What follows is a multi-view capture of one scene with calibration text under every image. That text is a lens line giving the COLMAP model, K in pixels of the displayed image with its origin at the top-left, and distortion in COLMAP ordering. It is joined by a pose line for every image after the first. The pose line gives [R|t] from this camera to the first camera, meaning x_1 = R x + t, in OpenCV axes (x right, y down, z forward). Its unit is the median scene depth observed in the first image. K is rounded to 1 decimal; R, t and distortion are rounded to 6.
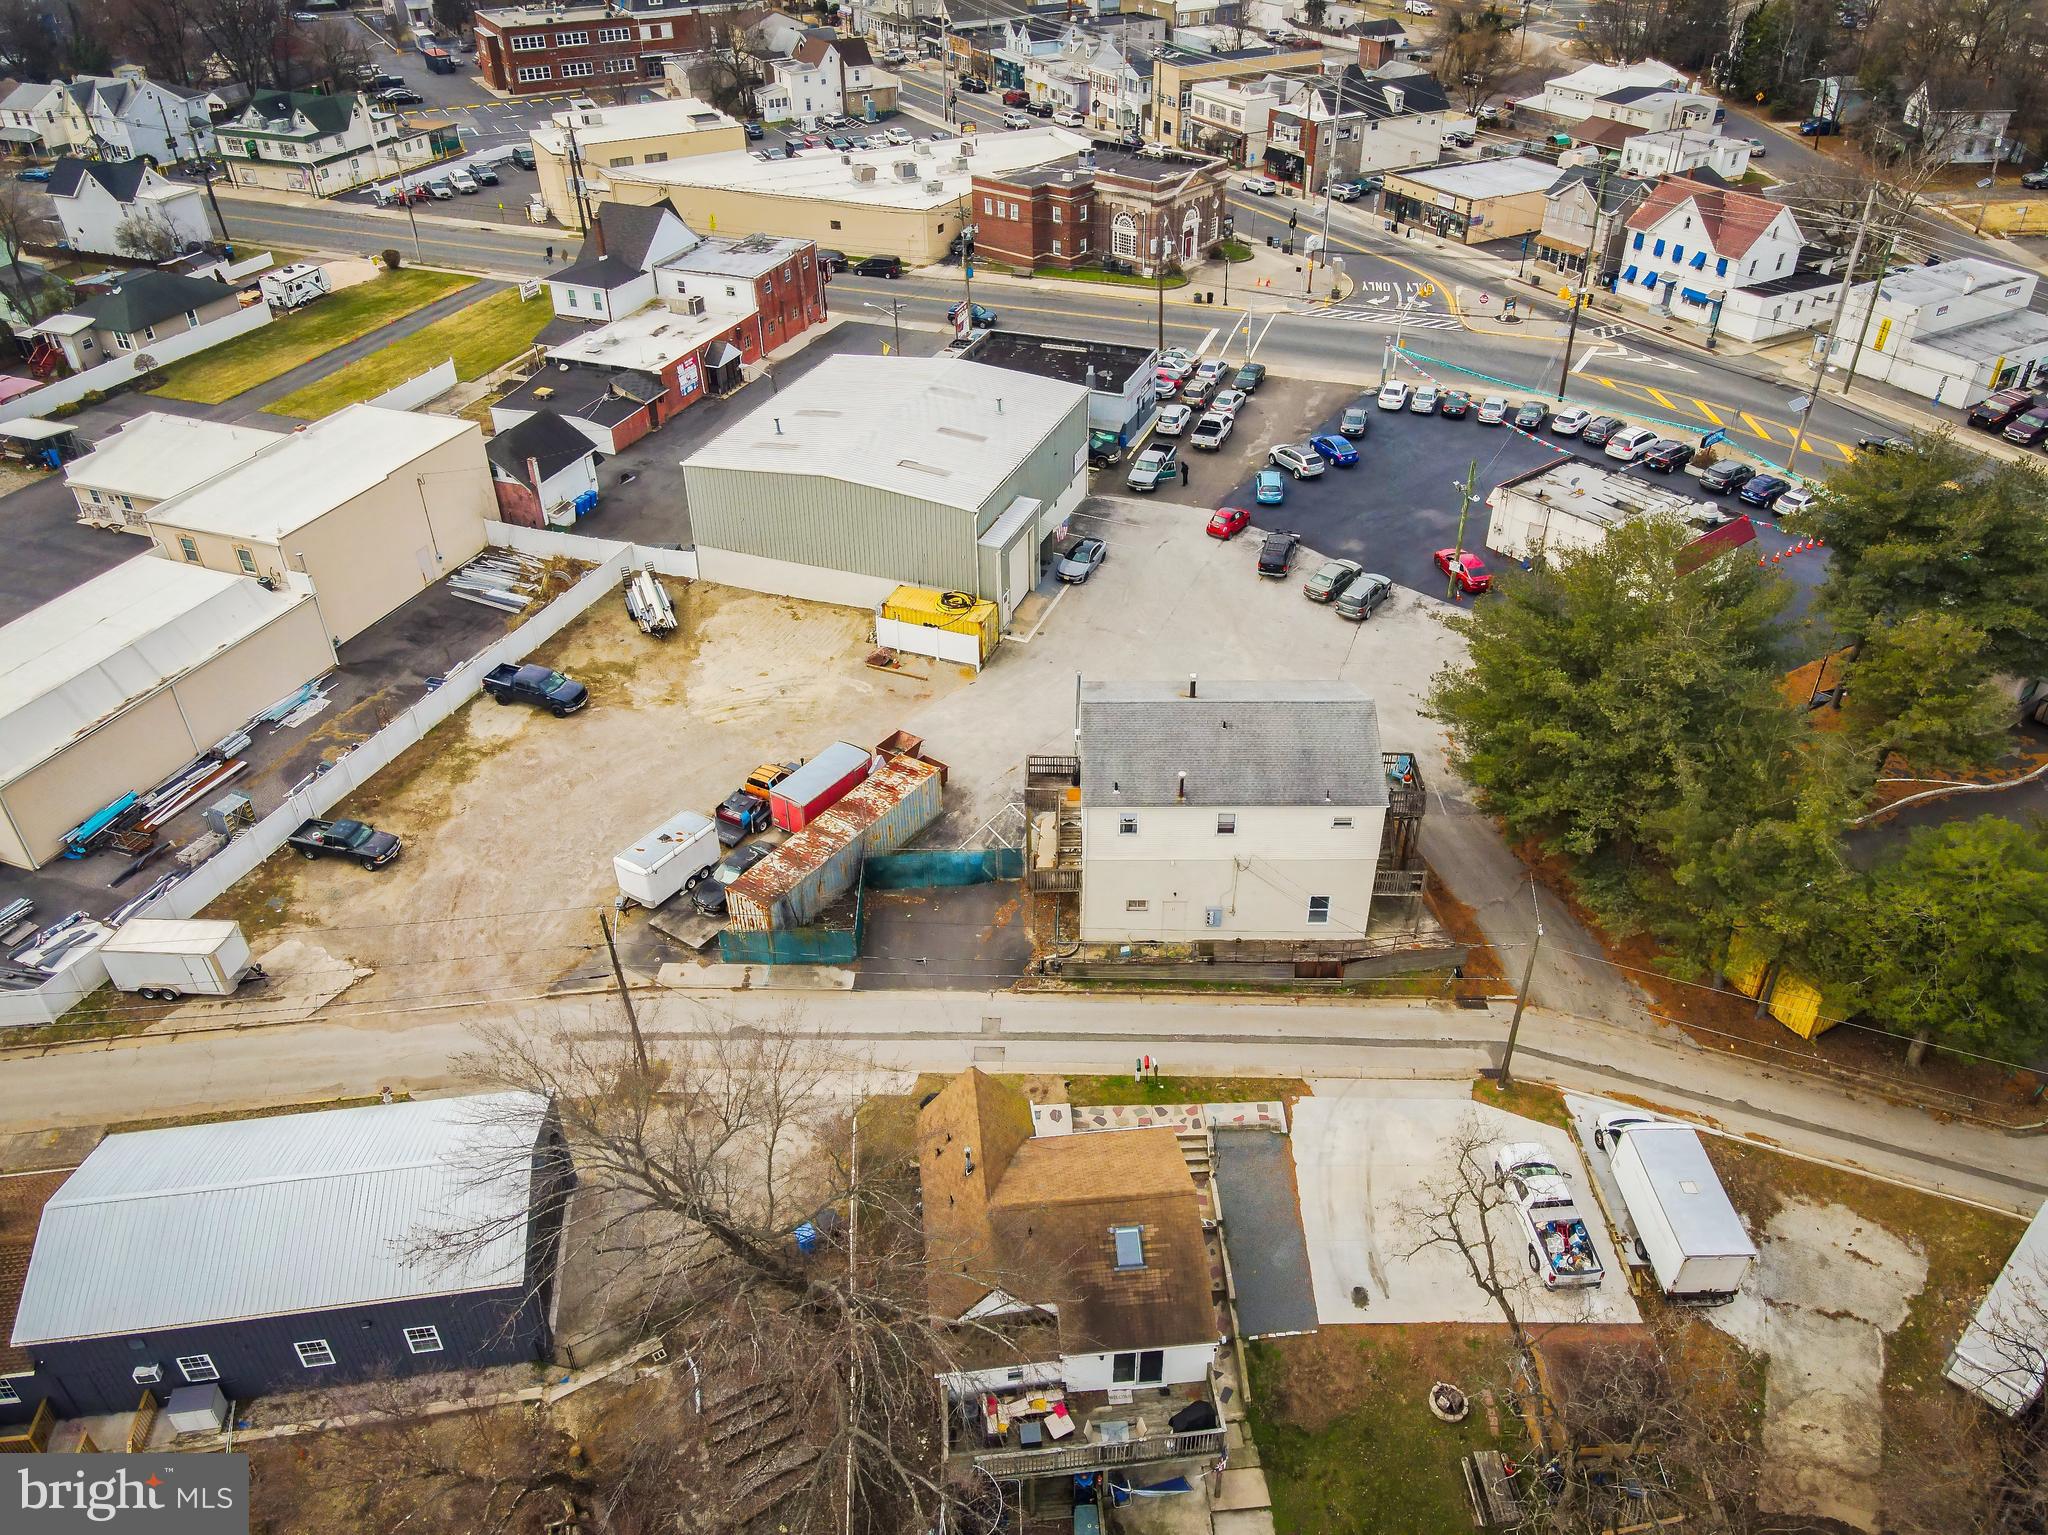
lens RADIAL K [[1493.3, 0, 1036.3], [0, 1493.3, 765.6], [0, 0, 1]] dist [-0.002689, 0.033076]
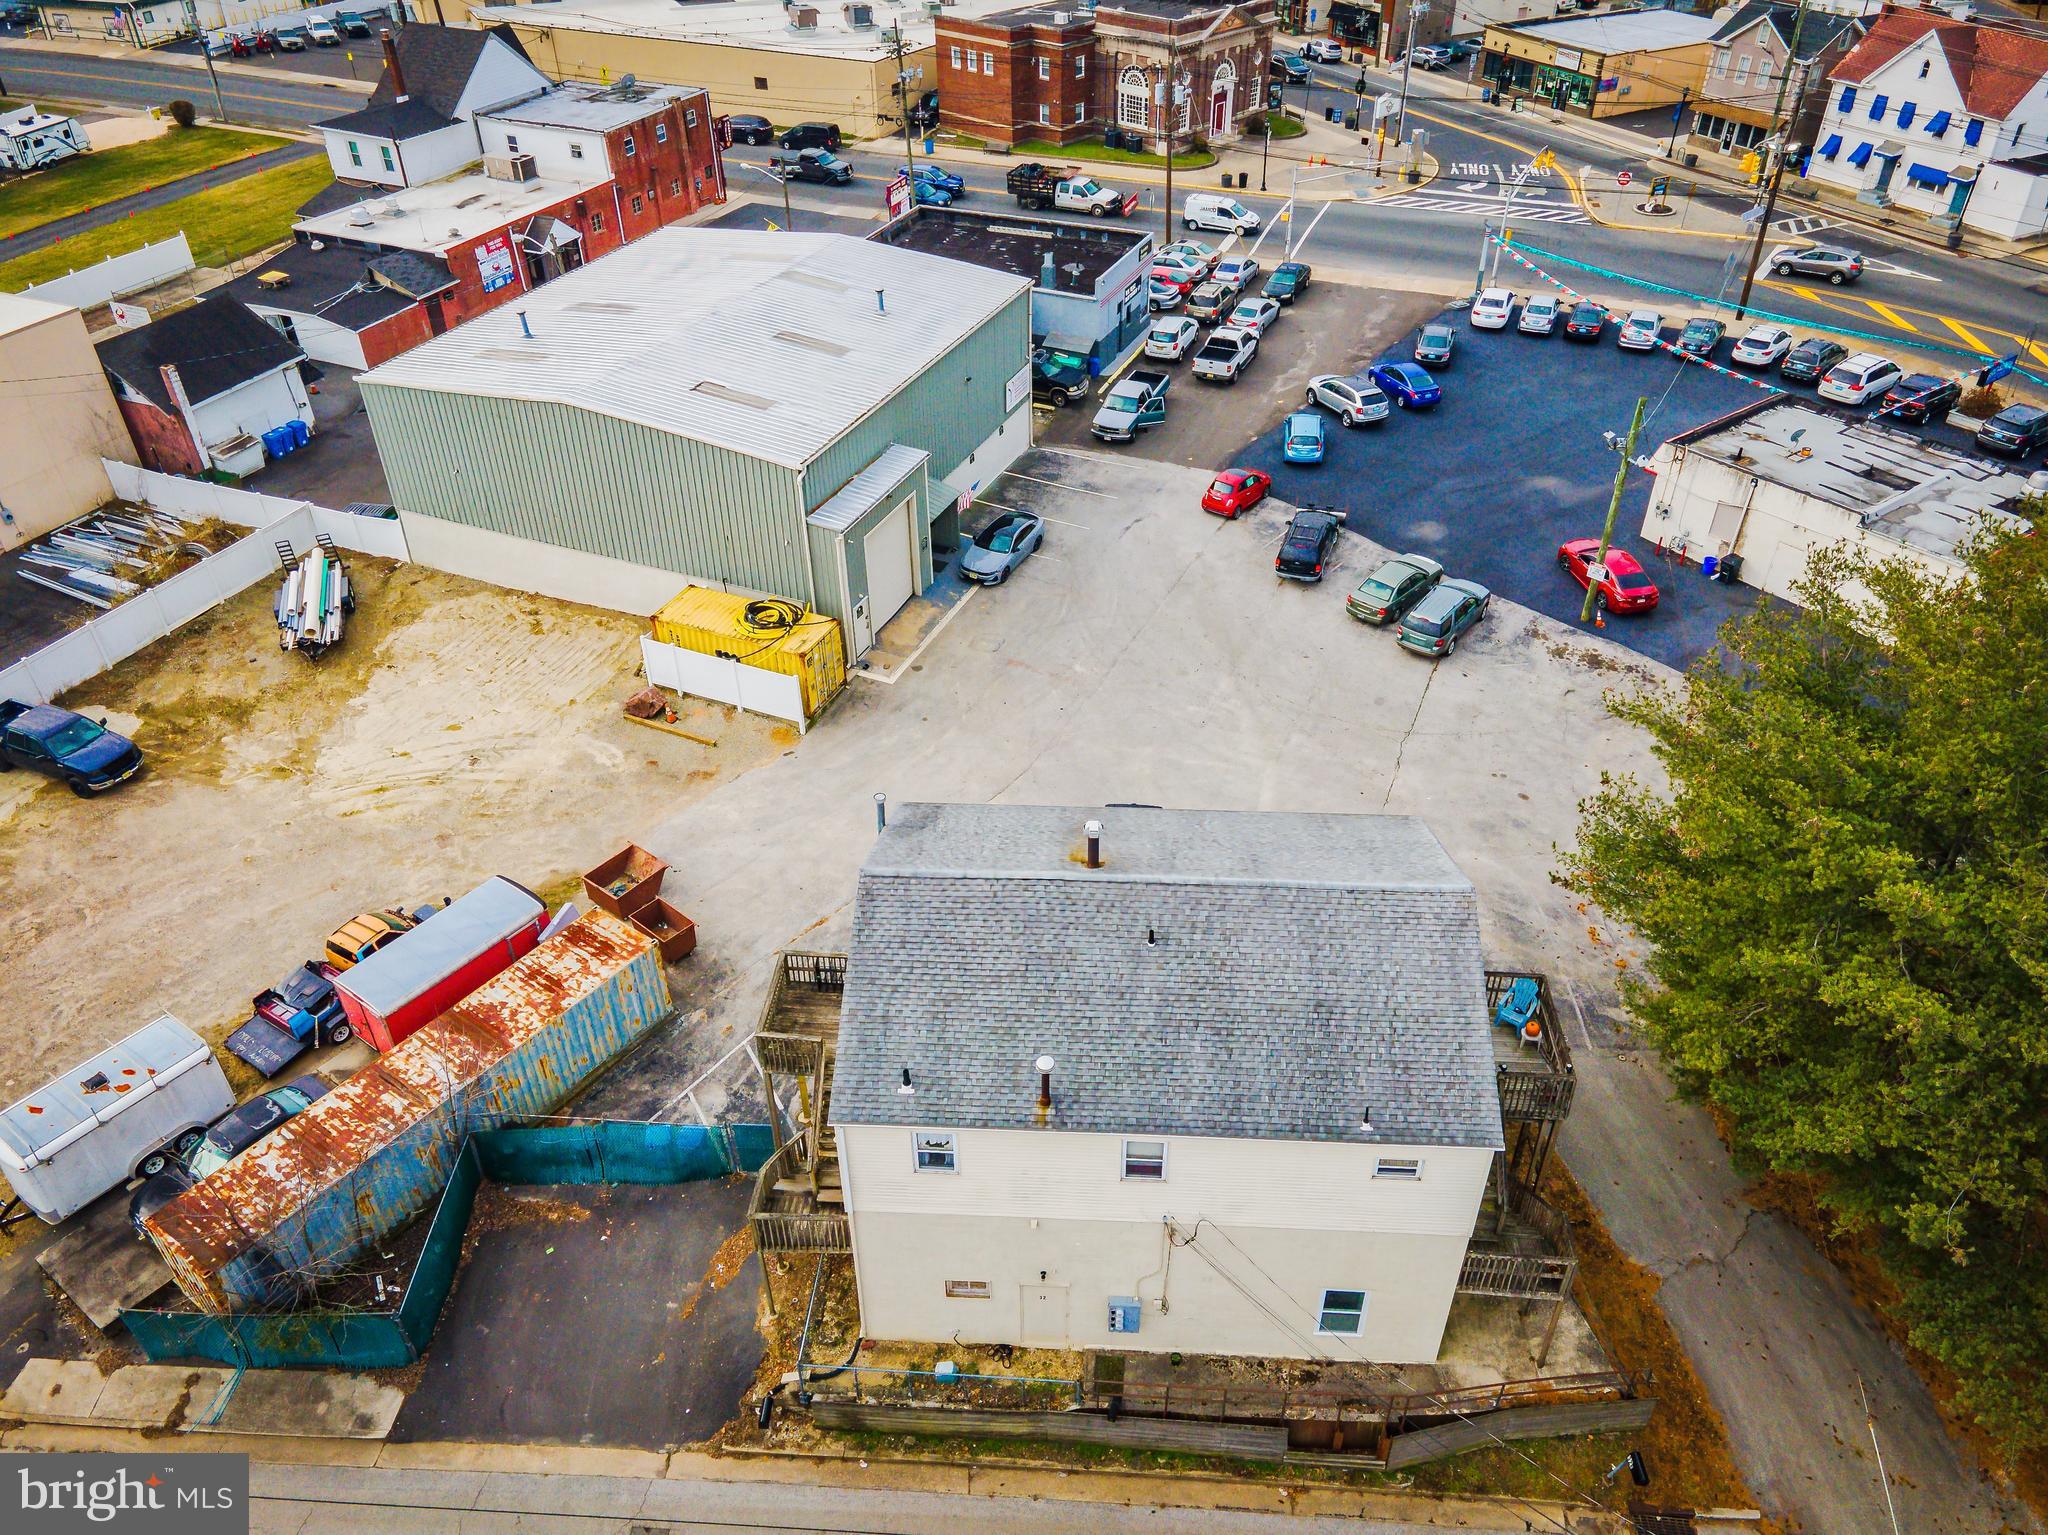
lens RADIAL K [[1484.6, 0, 1034.4], [0, 1484.6, 767.6], [0, 0, 1]] dist [0.023246, 0.038317]
pose [[0.998918, 0.027973, -0.037163, 0.080689], [-0.026680, 0.999036, 0.034846, -0.074324], [0.038102, -0.033817, 0.998701, 0.408461]]
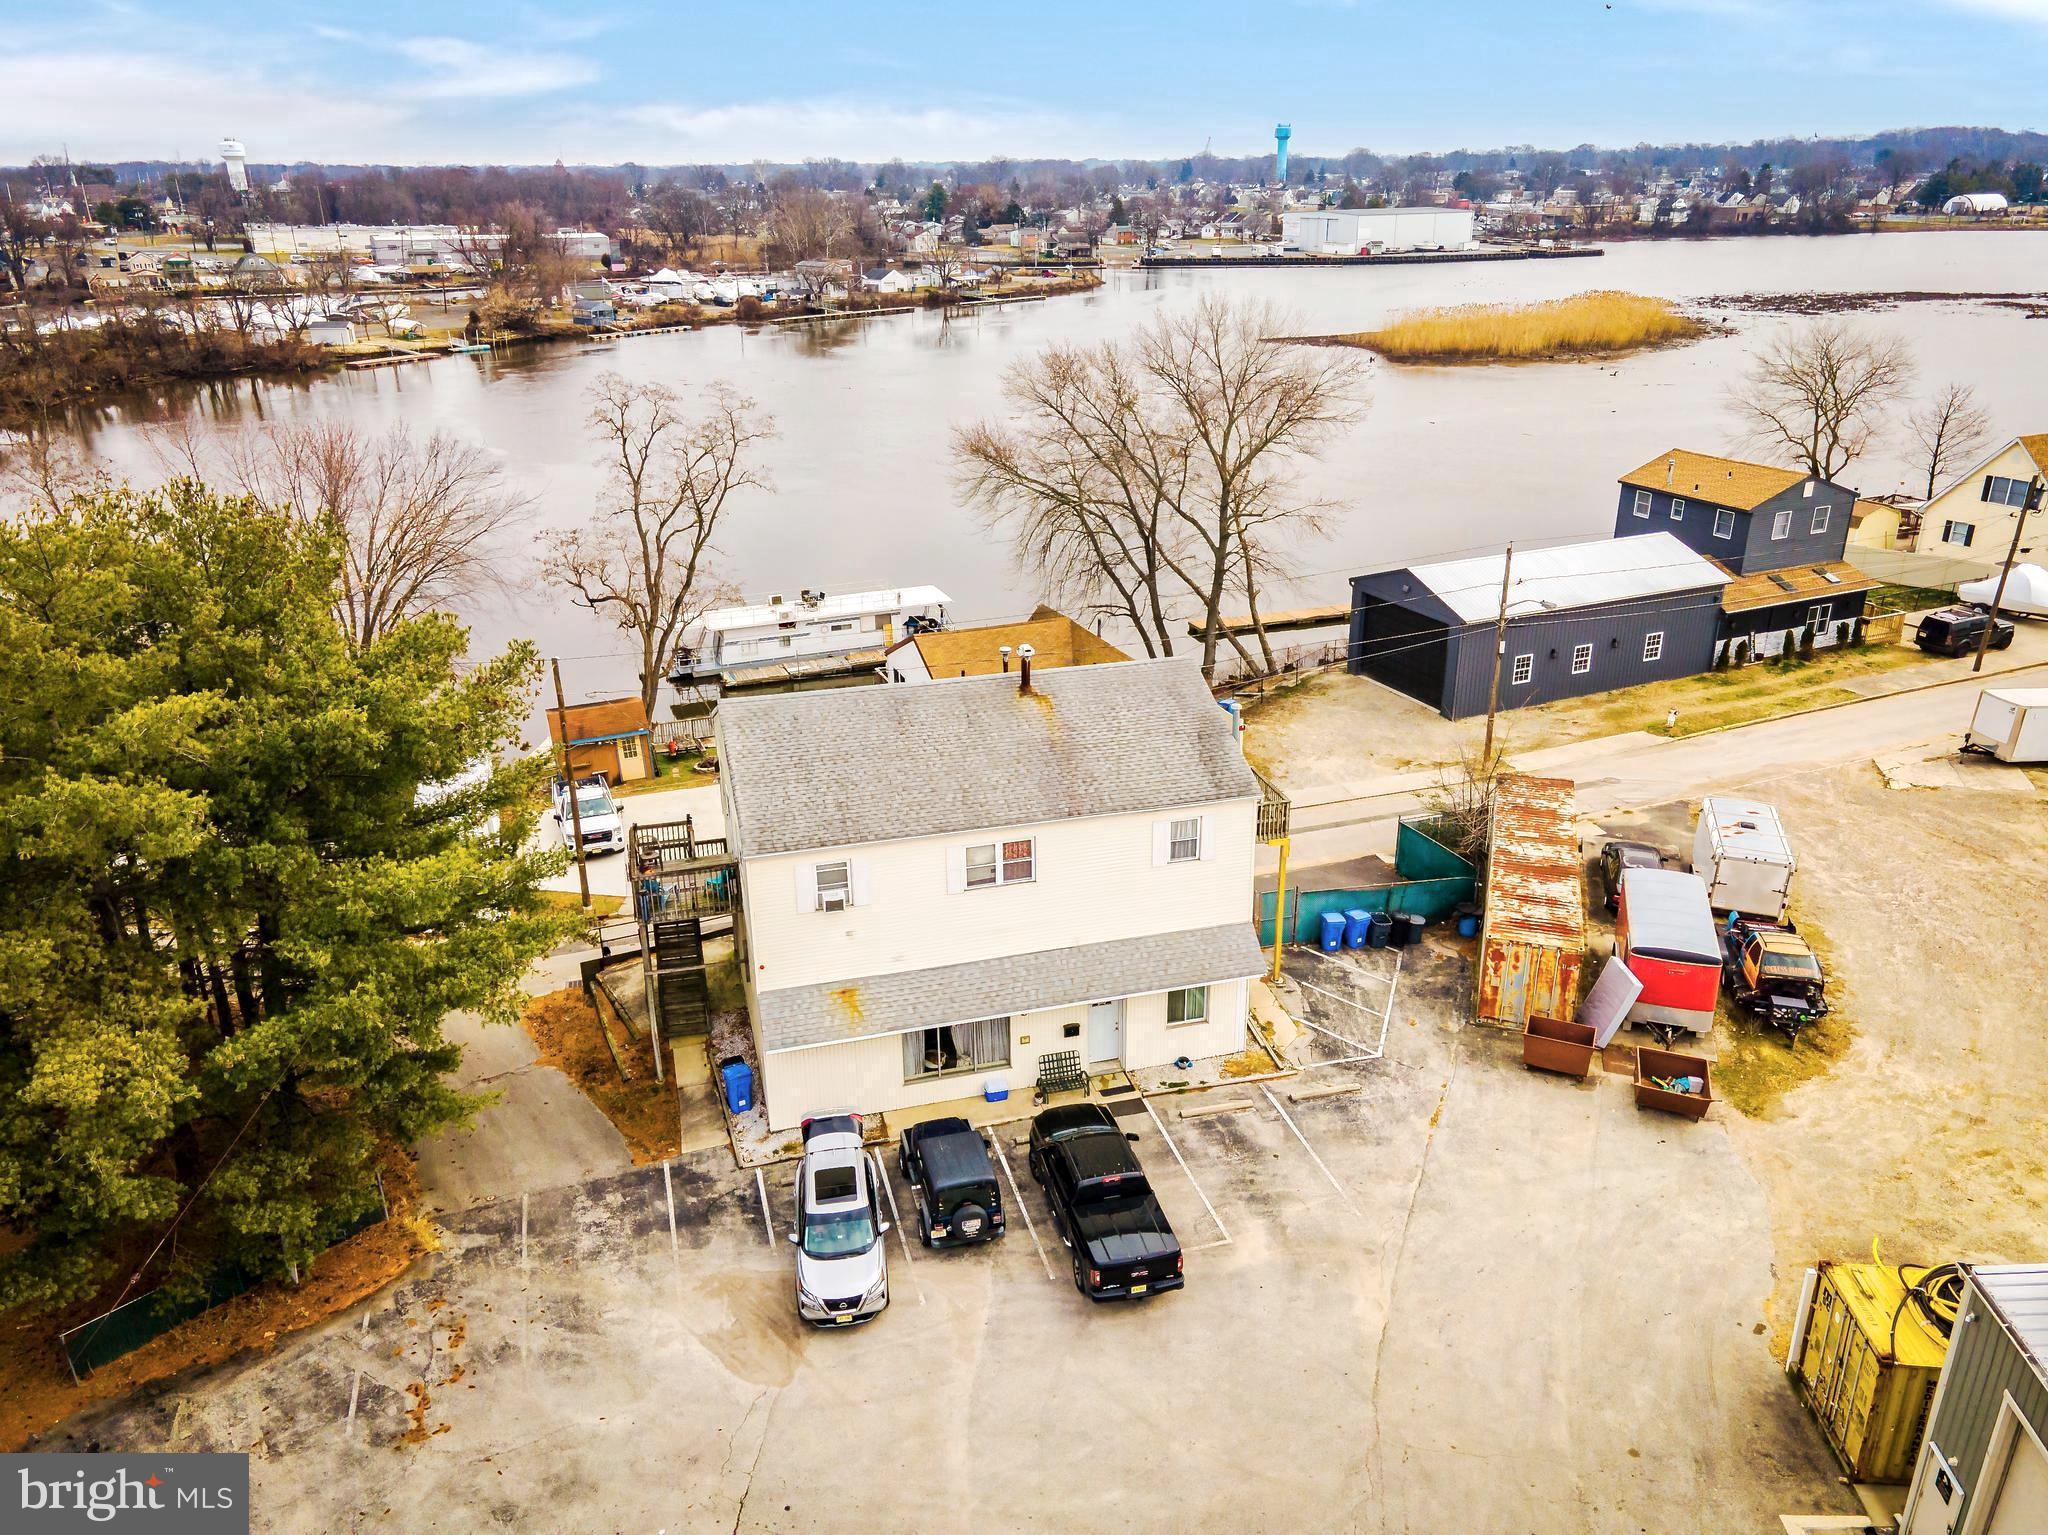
lens RADIAL K [[1484.6, 0, 1034.4], [0, 1484.6, 767.6], [0, 0, 1]] dist [0.023246, 0.038317]
pose [[-0.959965, 0.118033, -0.254040, 0.201362], [-0.147098, 0.559380, 0.815755, -0.403529], [0.238391, 0.820465, -0.519623, 1.053116]]
